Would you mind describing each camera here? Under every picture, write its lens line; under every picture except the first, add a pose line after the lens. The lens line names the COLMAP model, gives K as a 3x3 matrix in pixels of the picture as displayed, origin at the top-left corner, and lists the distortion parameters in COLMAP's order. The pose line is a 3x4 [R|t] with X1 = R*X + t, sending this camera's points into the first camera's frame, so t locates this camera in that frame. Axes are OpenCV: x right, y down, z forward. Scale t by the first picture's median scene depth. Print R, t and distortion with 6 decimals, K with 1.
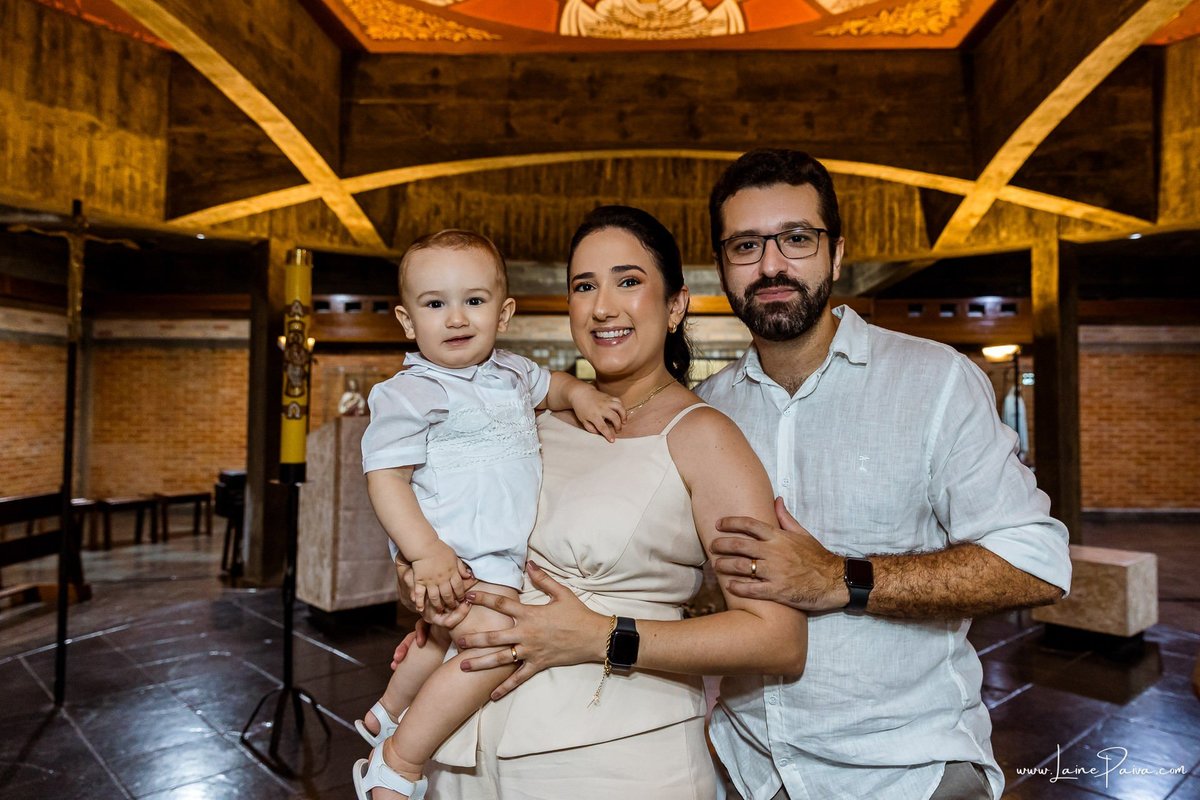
lens RADIAL K [[883.7, 0, 641.9], [0, 883.7, 364.2], [0, 0, 1]] dist [0.006583, 0.002549]
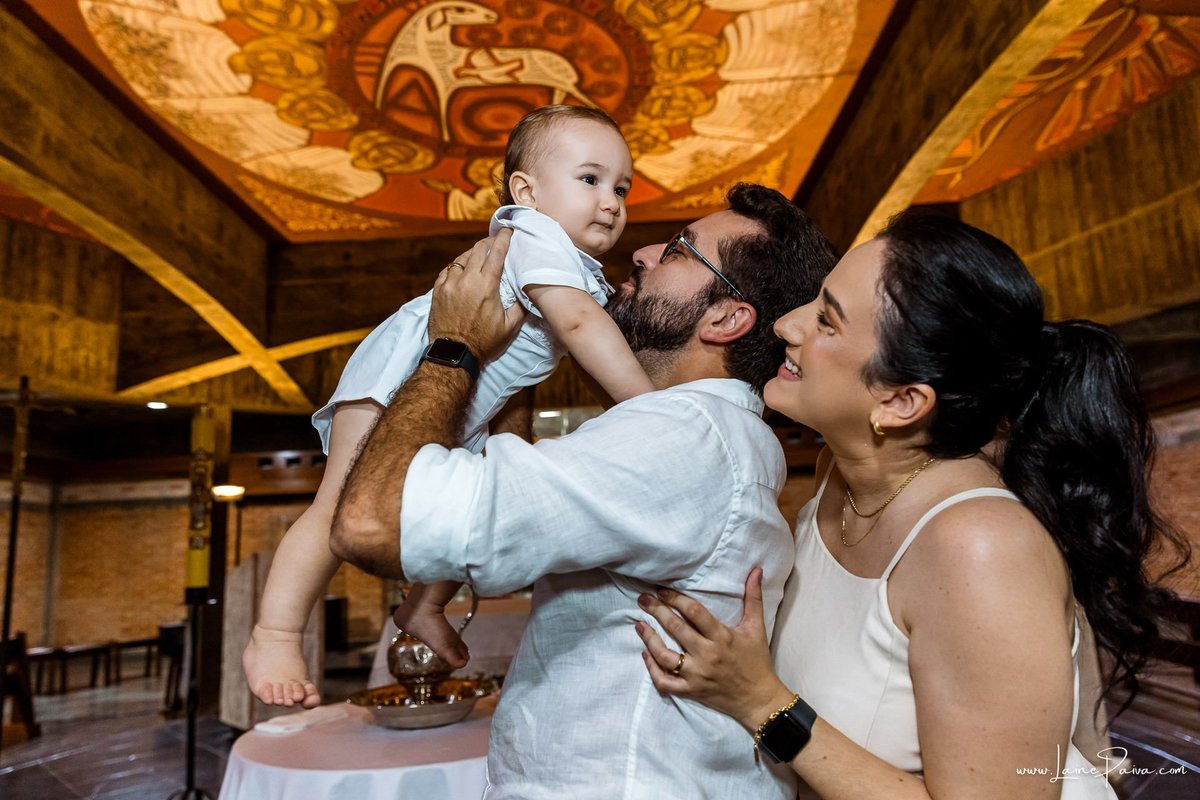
lens RADIAL K [[883.7, 0, 665.9], [0, 883.7, 415.3], [0, 0, 1]] dist [0.006583, 0.002549]
pose [[0.998565, -0.053533, -0.001623, 0.180458], [0.052917, 0.990853, -0.124139, 0.049162], [0.008254, 0.123875, 0.992263, -0.139648]]
